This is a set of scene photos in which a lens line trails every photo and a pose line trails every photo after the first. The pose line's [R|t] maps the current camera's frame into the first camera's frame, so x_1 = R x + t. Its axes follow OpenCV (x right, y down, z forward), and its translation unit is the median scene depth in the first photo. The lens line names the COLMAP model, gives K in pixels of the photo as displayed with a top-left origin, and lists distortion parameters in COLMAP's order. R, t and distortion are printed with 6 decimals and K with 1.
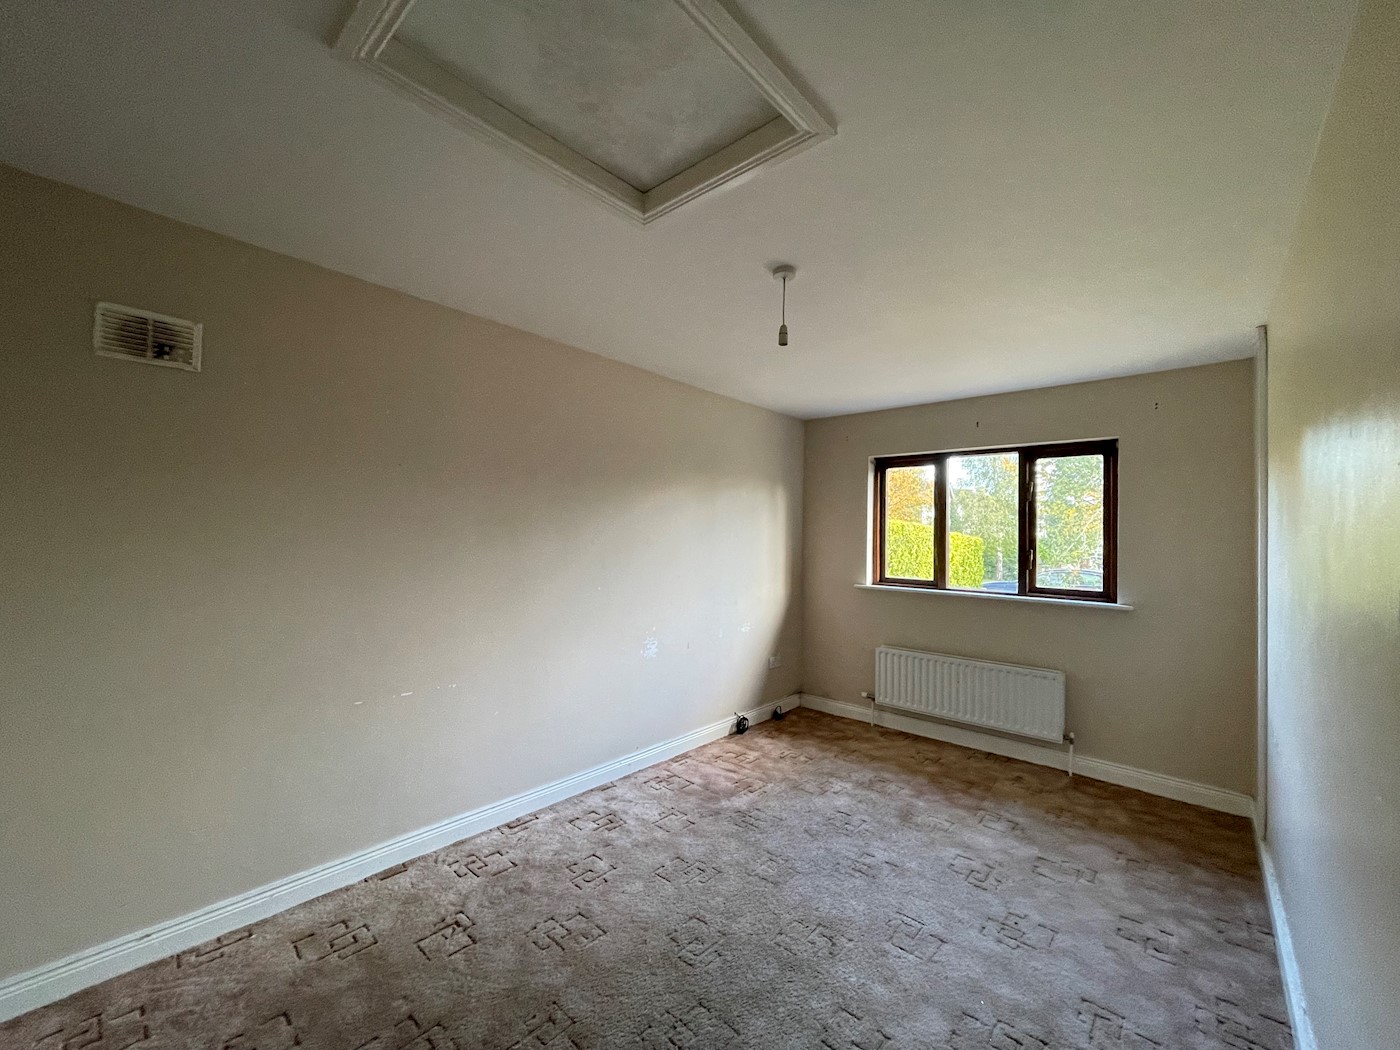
lens RADIAL K [[564.2, 0, 695.6], [0, 564.2, 525.9], [0, 0, 1]] dist [-0.000857, -0.000015]
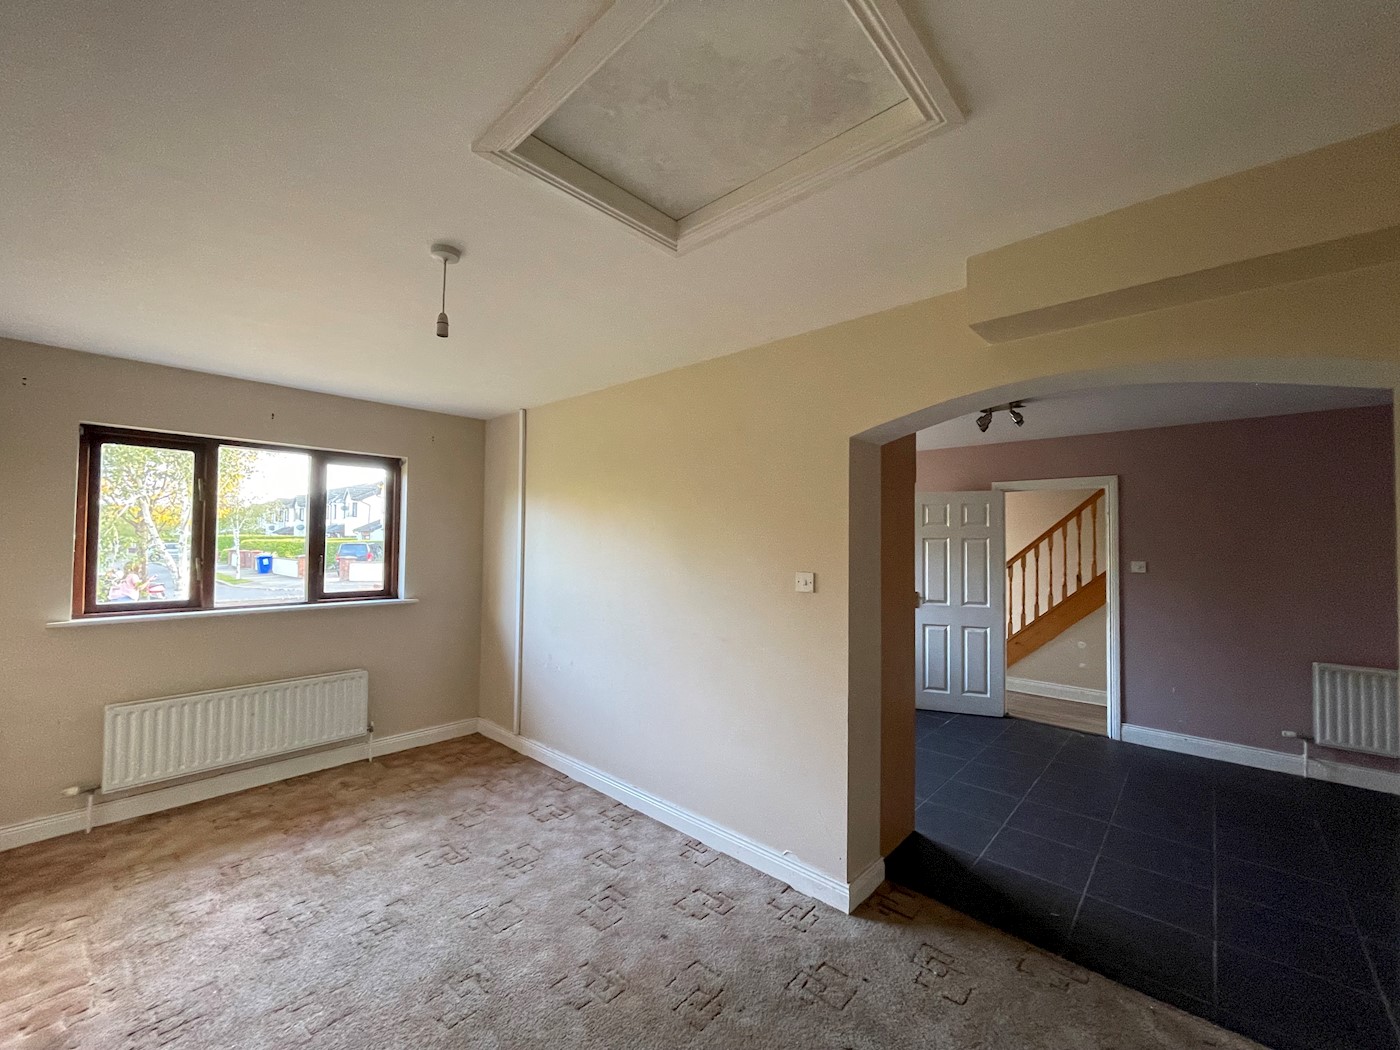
lens RADIAL K [[562.4, 0, 700.0], [0, 562.4, 525.0], [0, 0, 1]] dist [-0.001878, 0.000103]
pose [[0.010570, 0.008913, 0.999904, -0.438641], [-0.028175, 0.999566, -0.008612, -0.024672], [-0.999547, -0.028081, 0.010816, 0.374695]]
